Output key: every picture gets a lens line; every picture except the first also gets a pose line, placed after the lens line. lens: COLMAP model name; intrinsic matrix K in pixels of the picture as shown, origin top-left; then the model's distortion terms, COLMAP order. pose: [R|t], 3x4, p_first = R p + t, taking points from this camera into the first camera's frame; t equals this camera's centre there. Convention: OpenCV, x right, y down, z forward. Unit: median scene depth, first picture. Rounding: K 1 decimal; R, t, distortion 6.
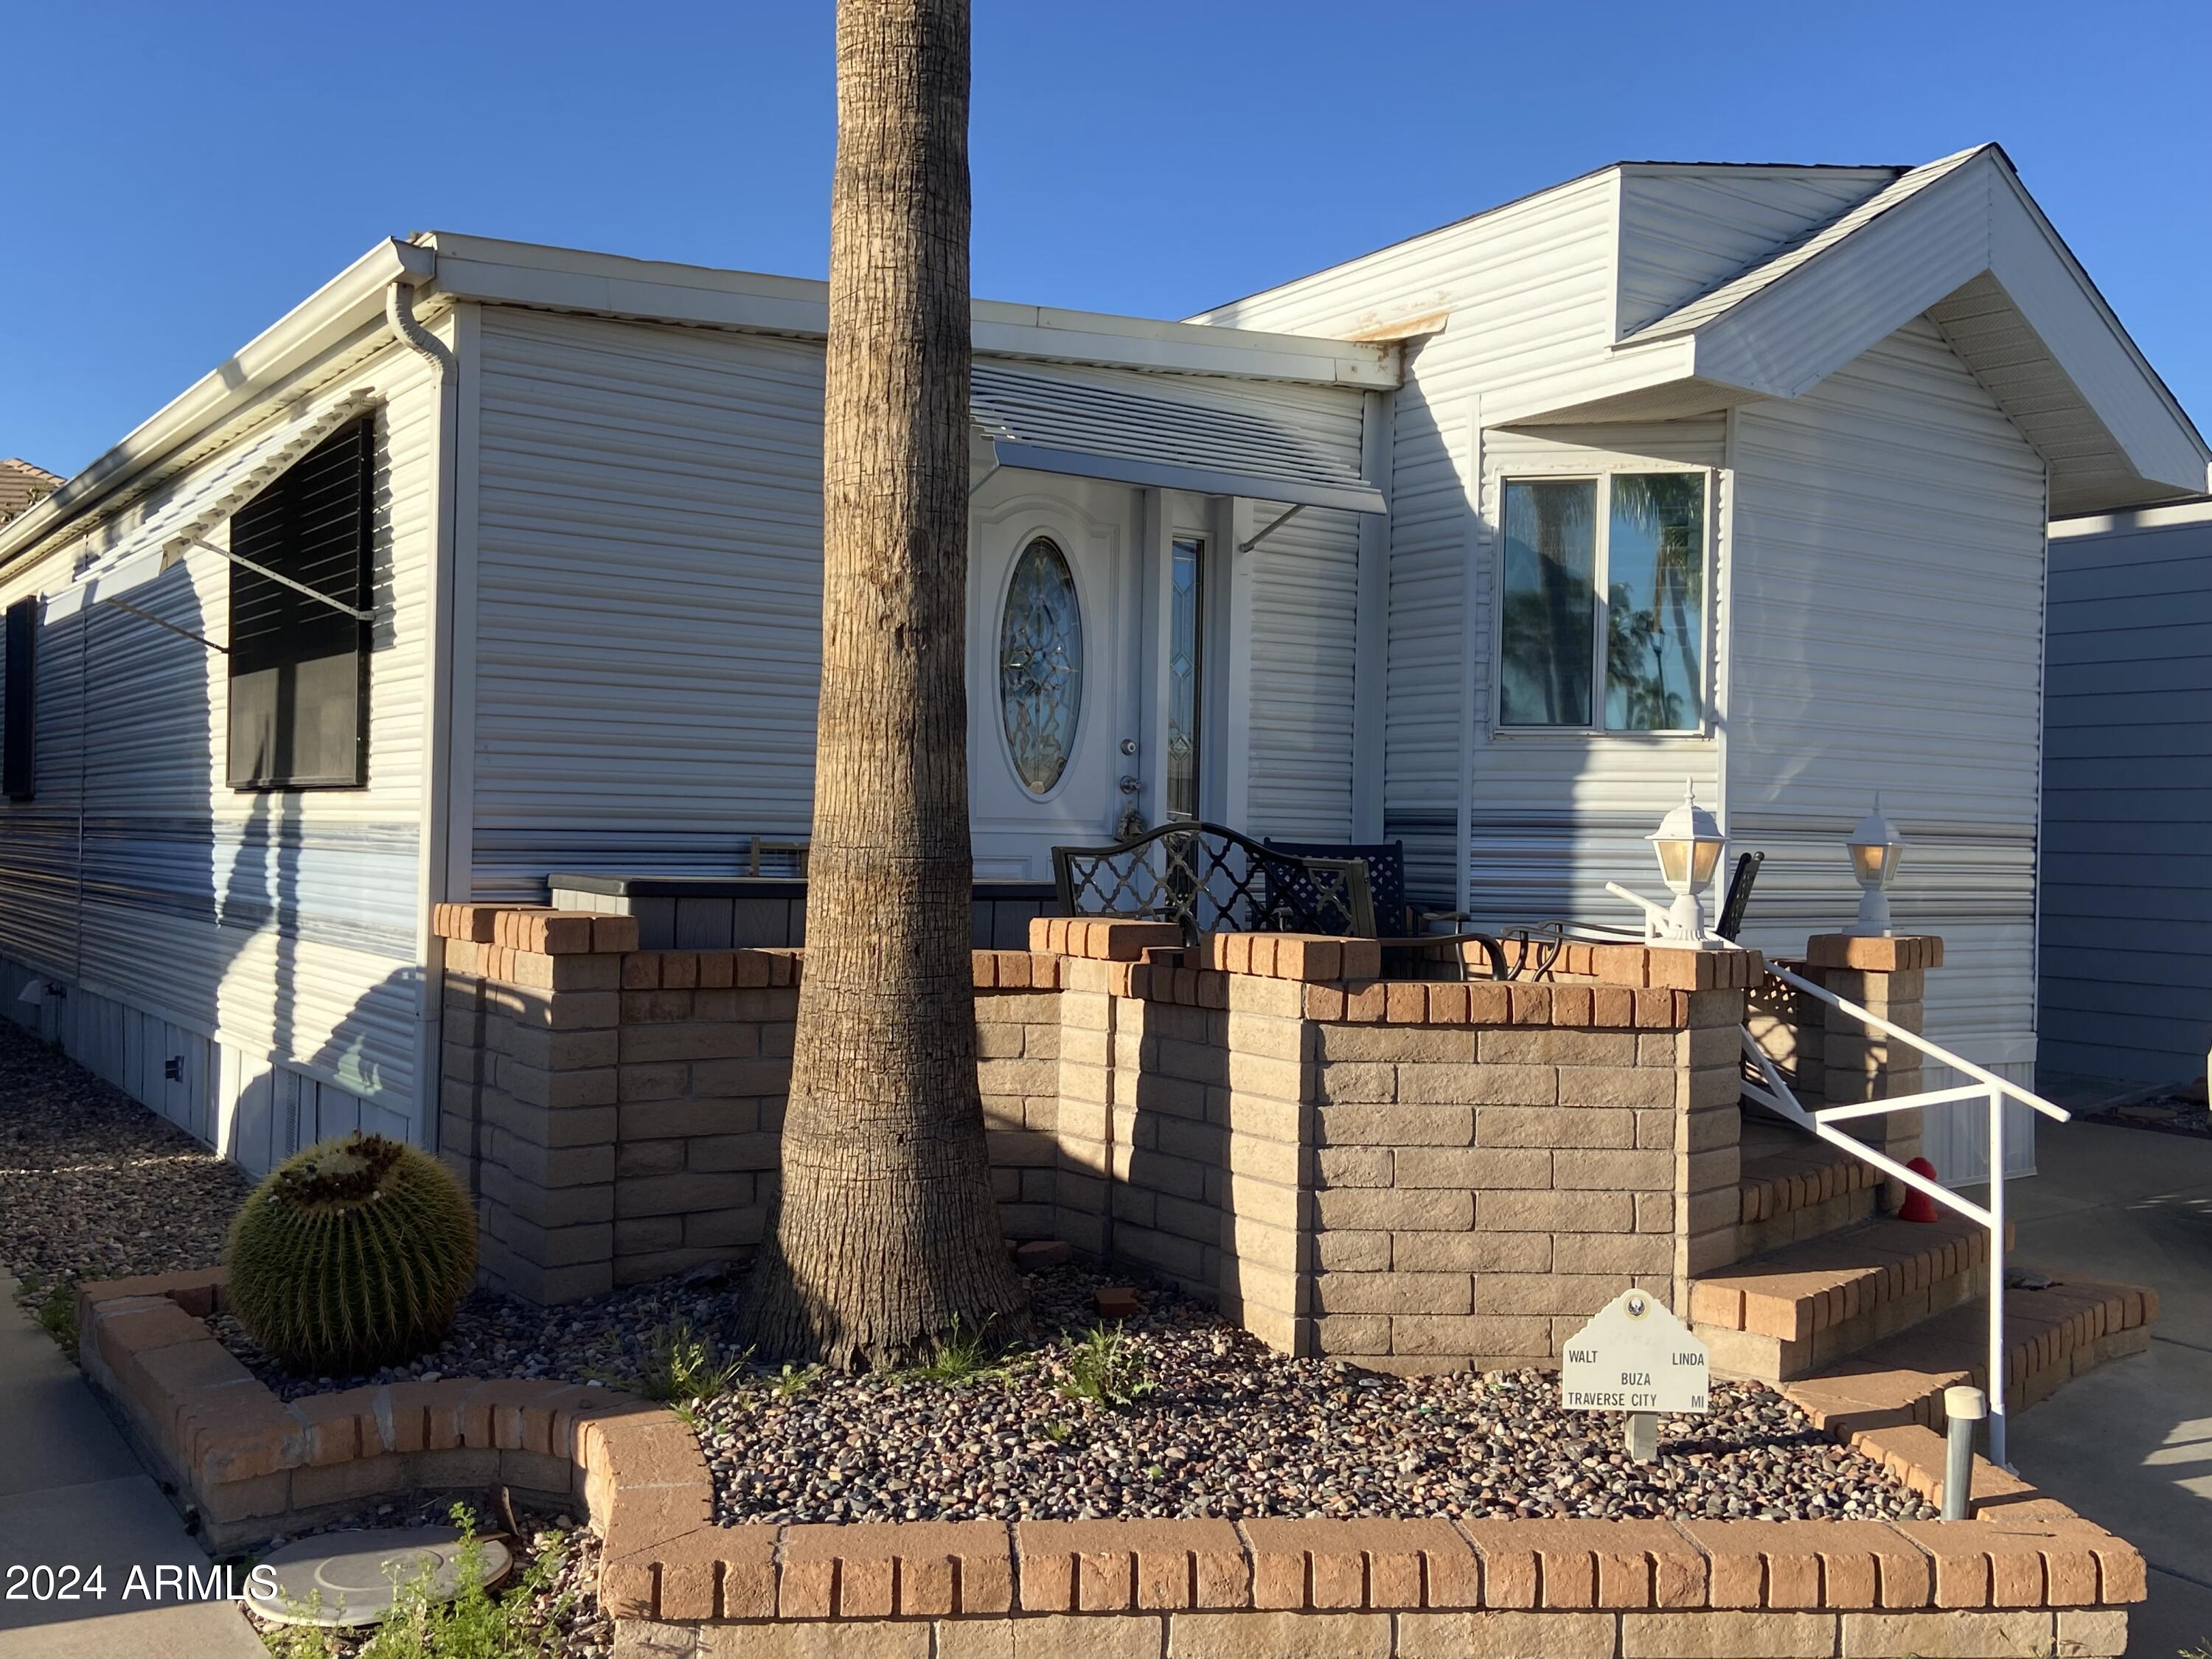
lens RADIAL K [[2012.0, 0, 1089.5], [0, 2012.0, 842.4], [0, 0, 1]] dist [0.054000, 0.000000]
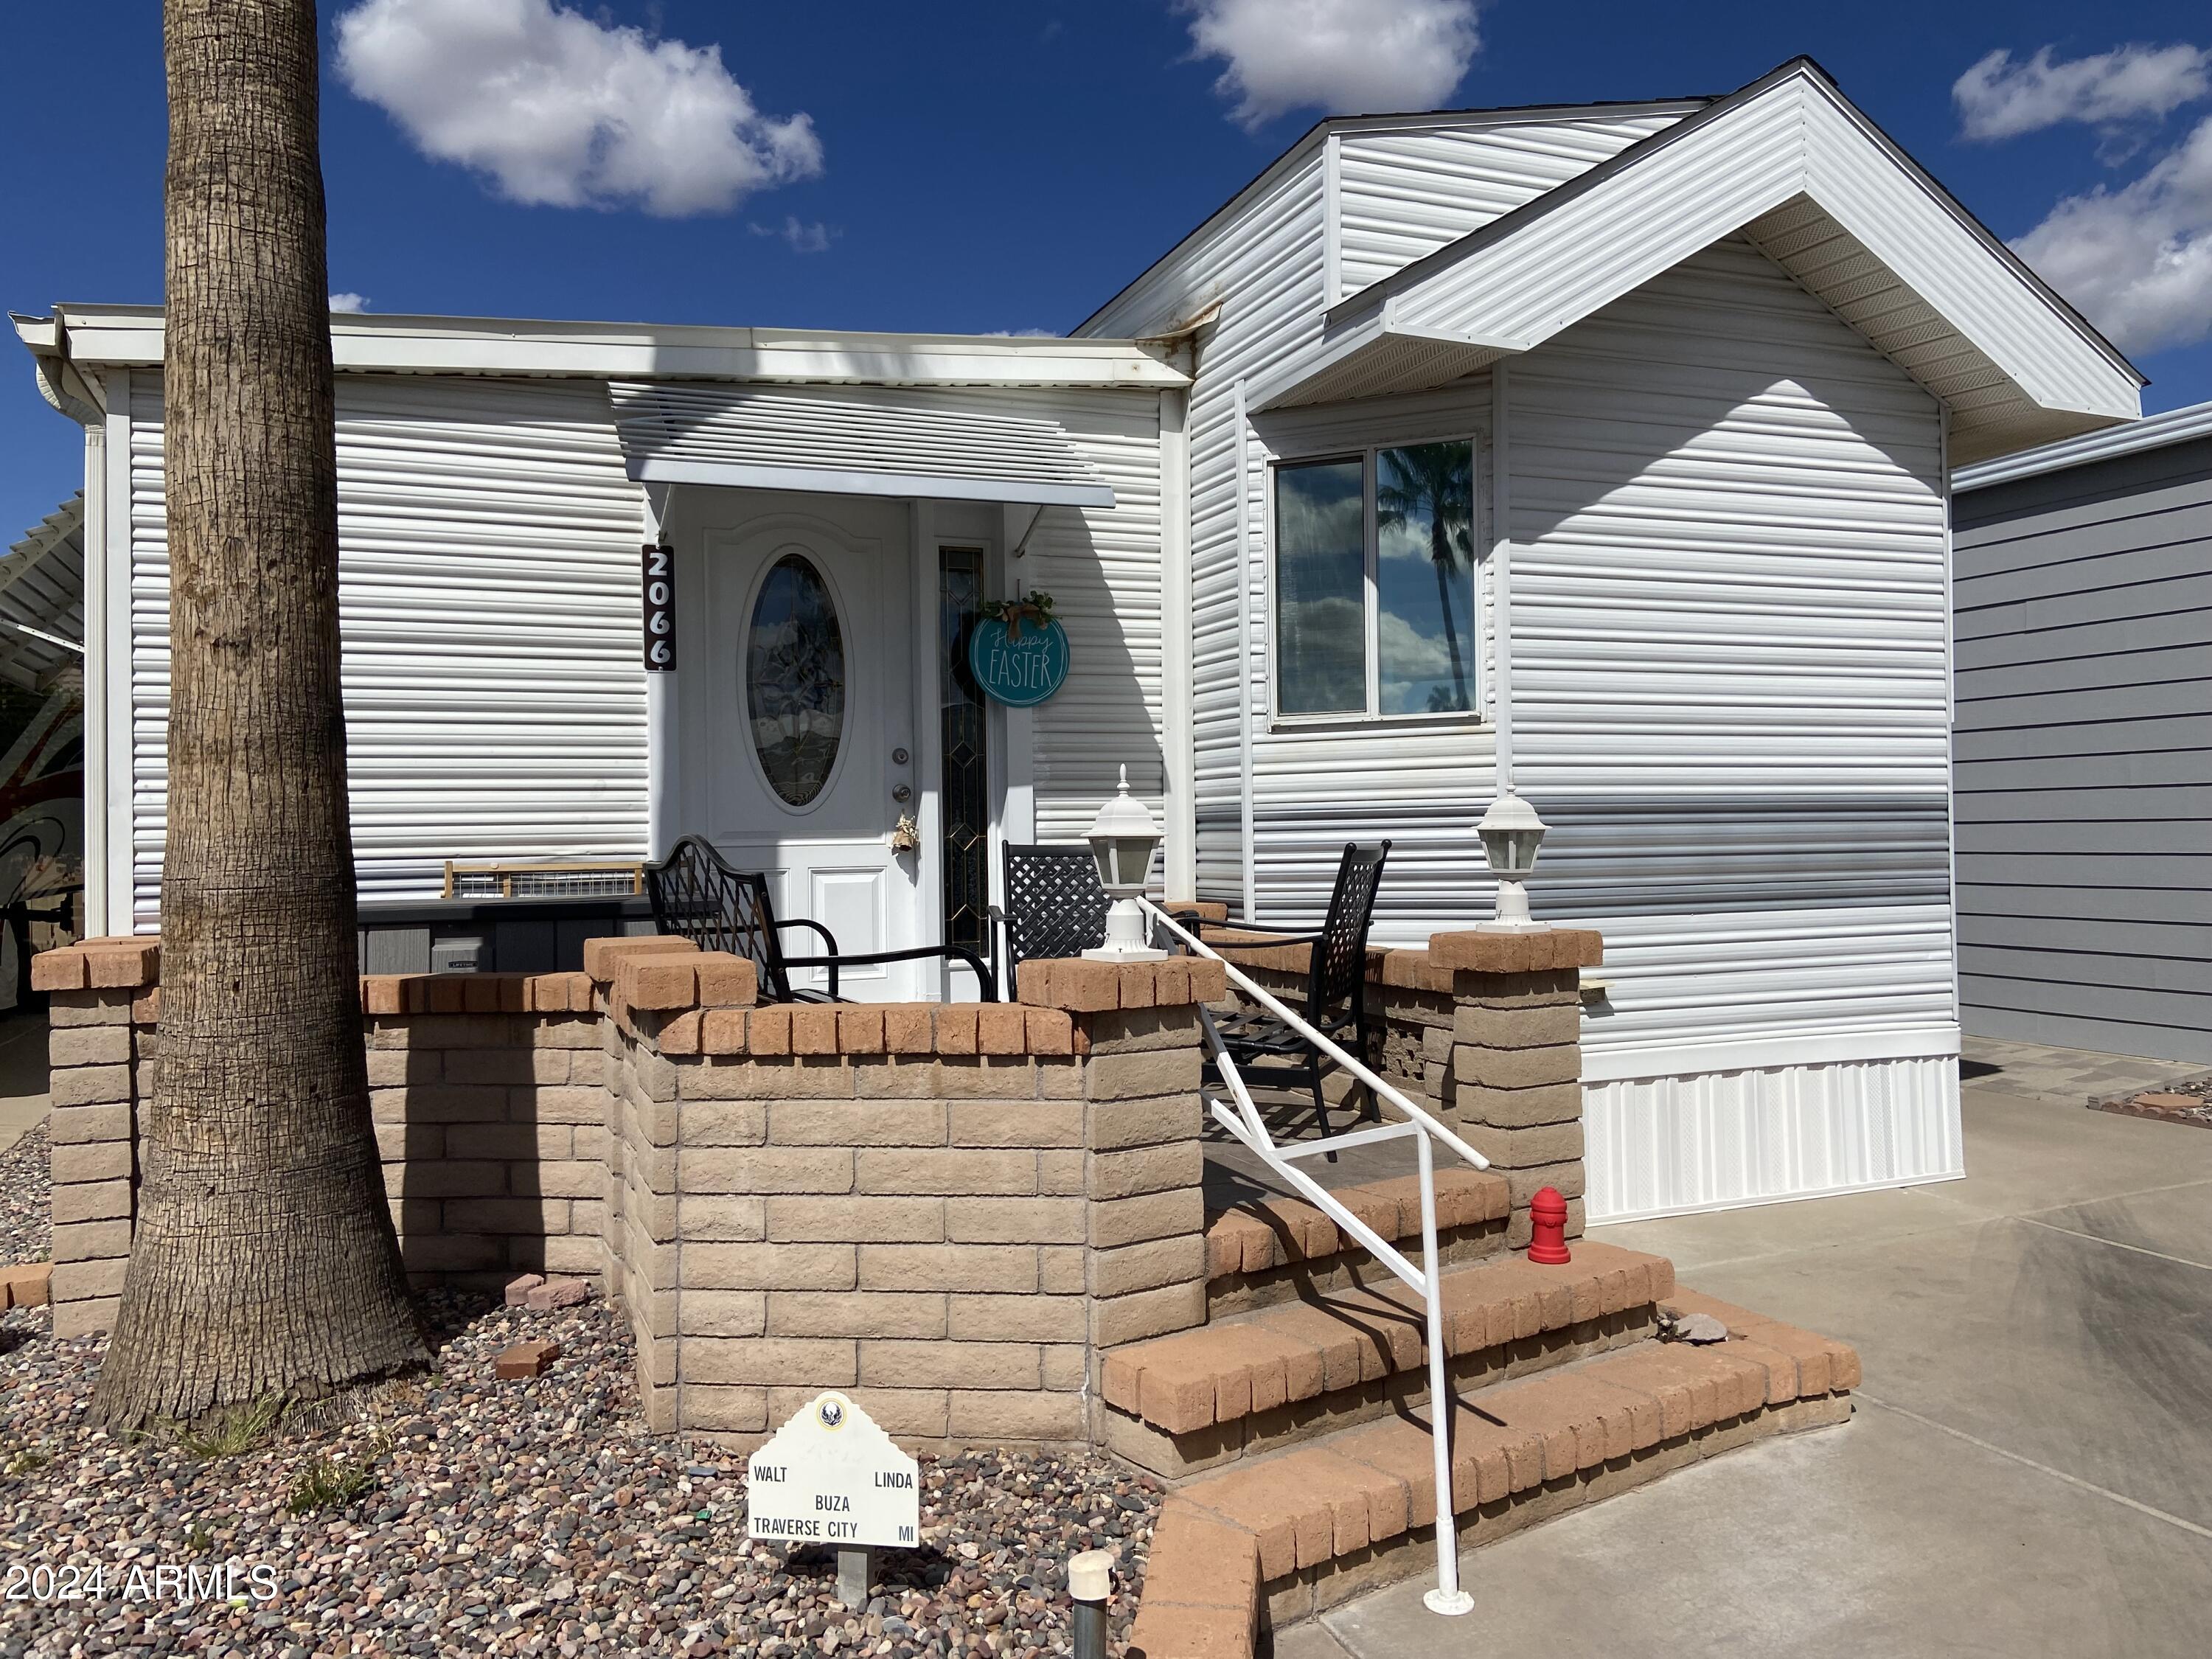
lens RADIAL K [[1682.2, 0, 1111.8], [0, 1682.2, 805.5], [0, 0, 1]] dist [0.085595, -0.101675]
pose [[0.976356, -0.040105, -0.212417, 0.444228], [0.035626, 0.999056, -0.024874, 0.003404], [0.213214, 0.016718, 0.976863, 0.287014]]
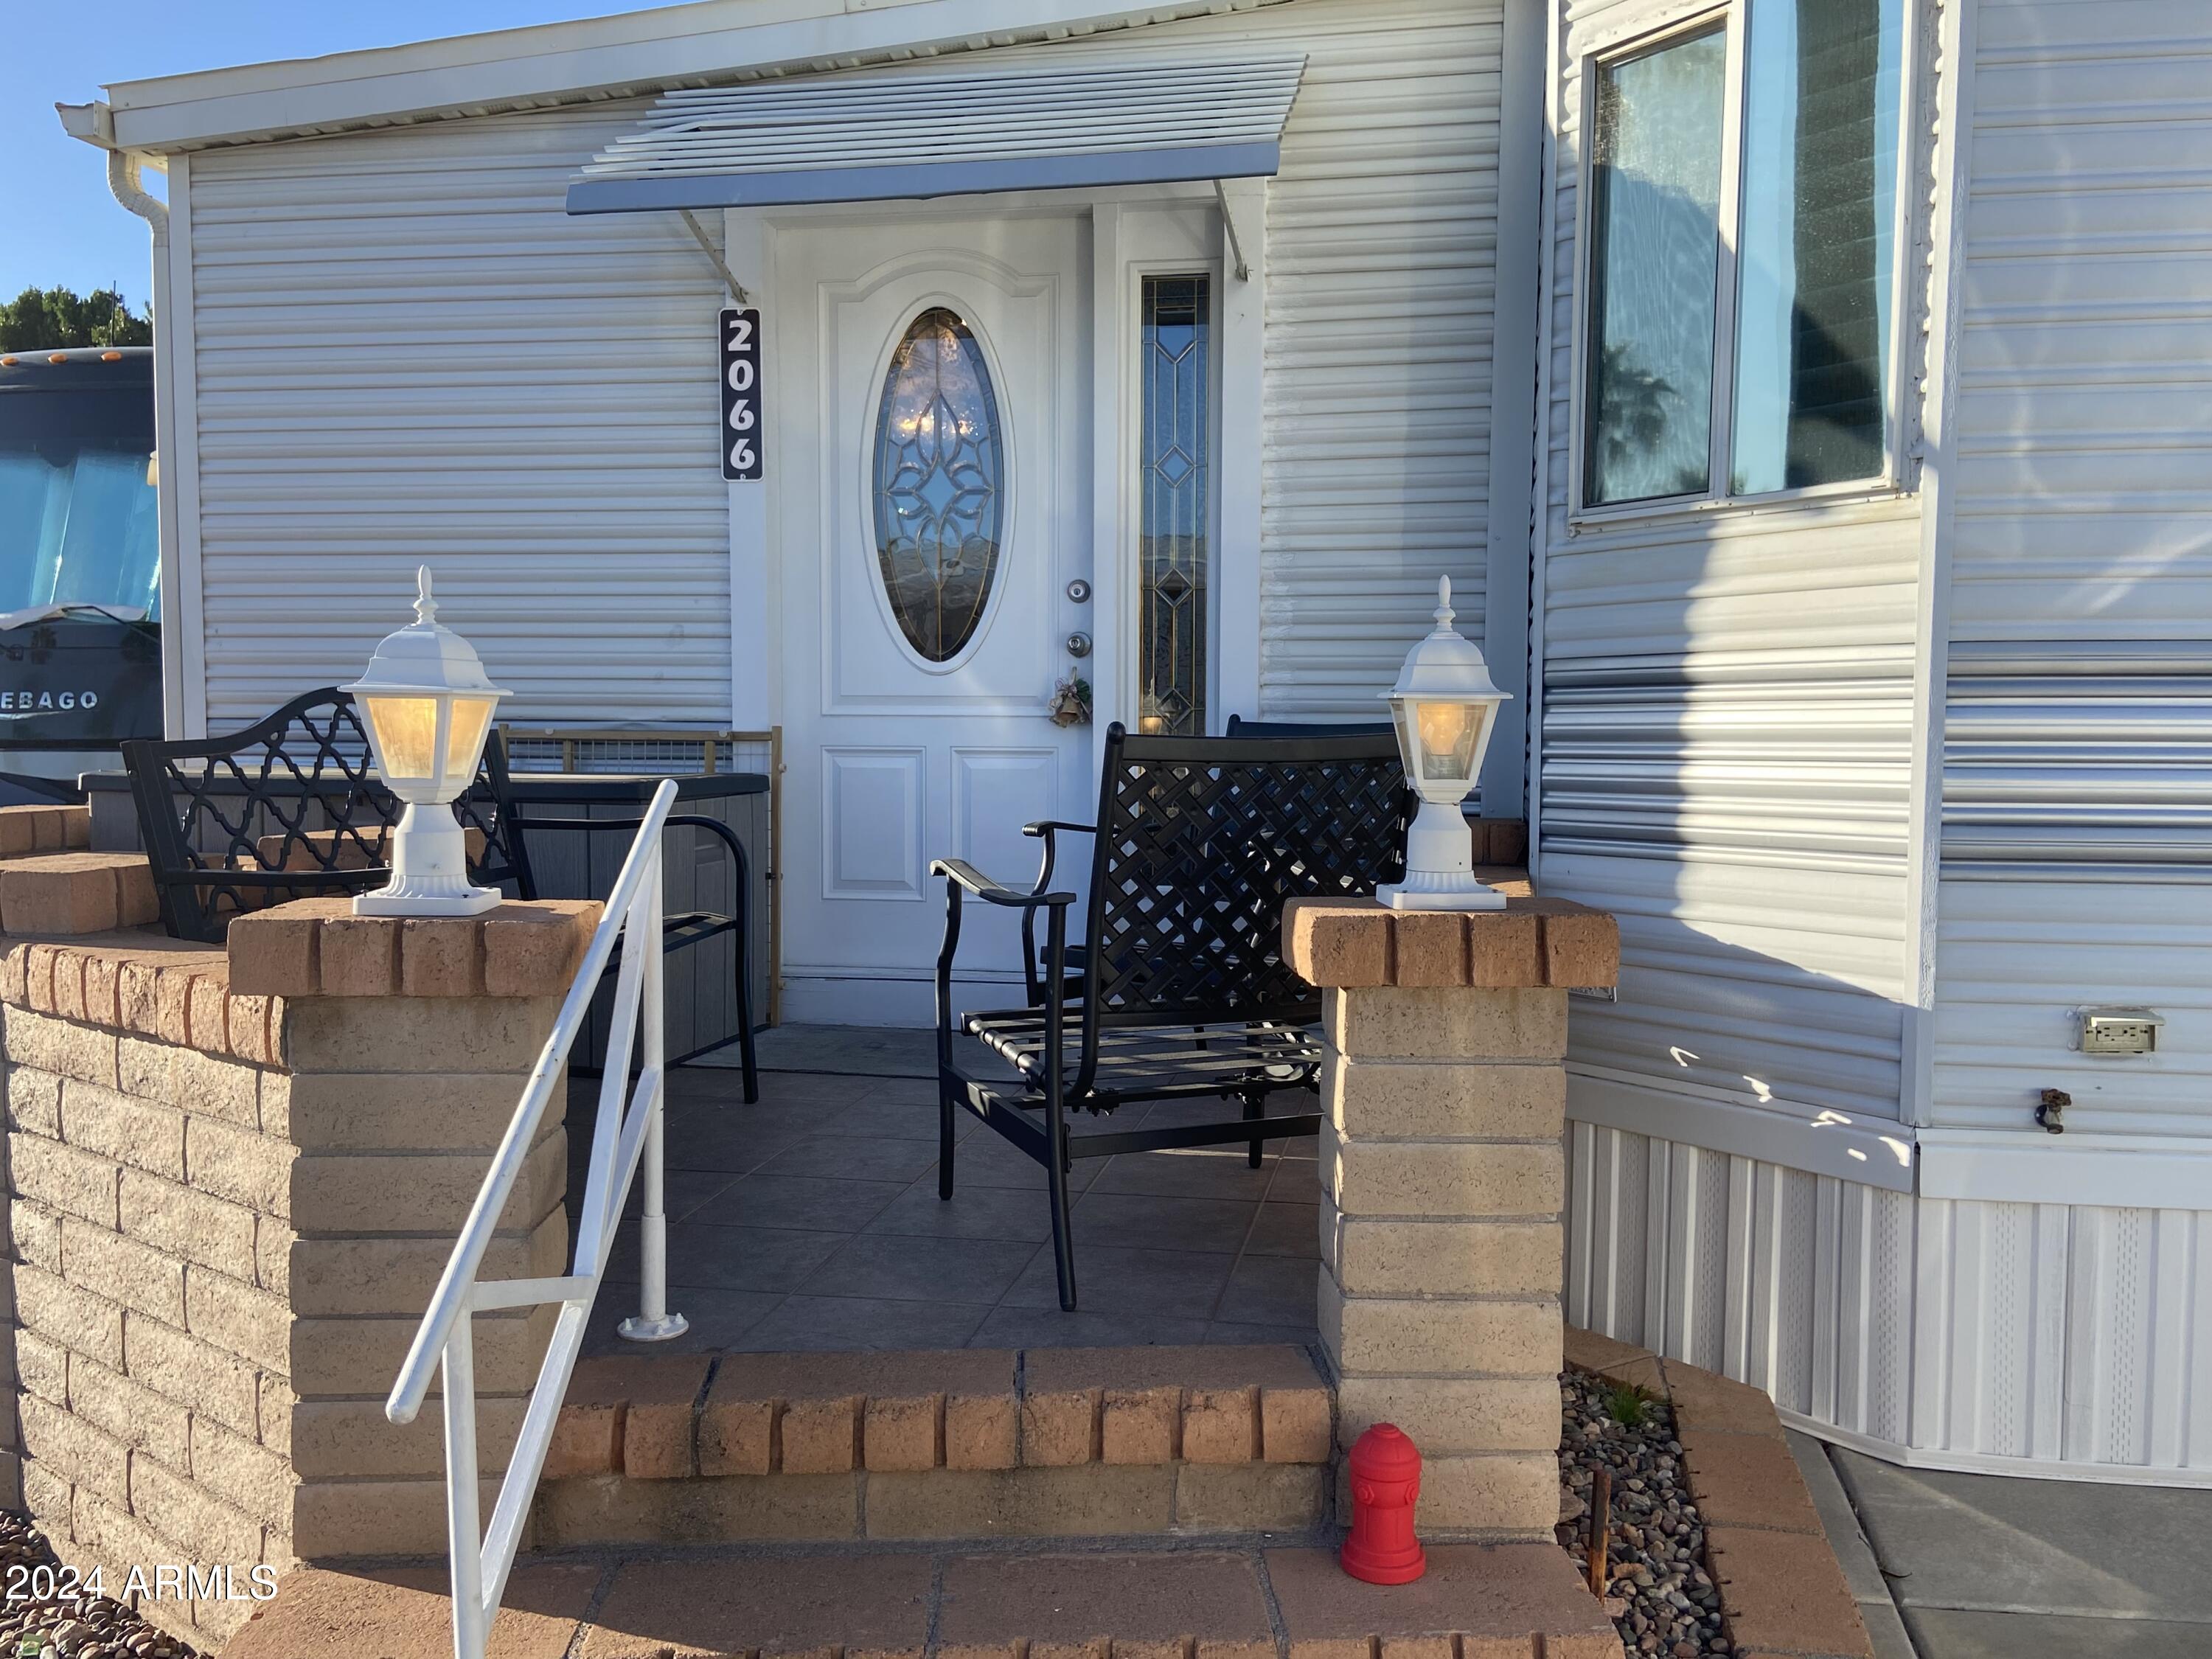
lens RADIAL K [[1928.1, 0, 1106.8], [0, 1928.1, 835.2], [0, 0, 1]] dist [0.090957, -0.073179]
pose [[0.699968, 0.024521, -0.713753, 0.754869], [0.008227, 0.999067, 0.042391, 0.014563], [0.714127, -0.035544, 0.699113, 0.777518]]
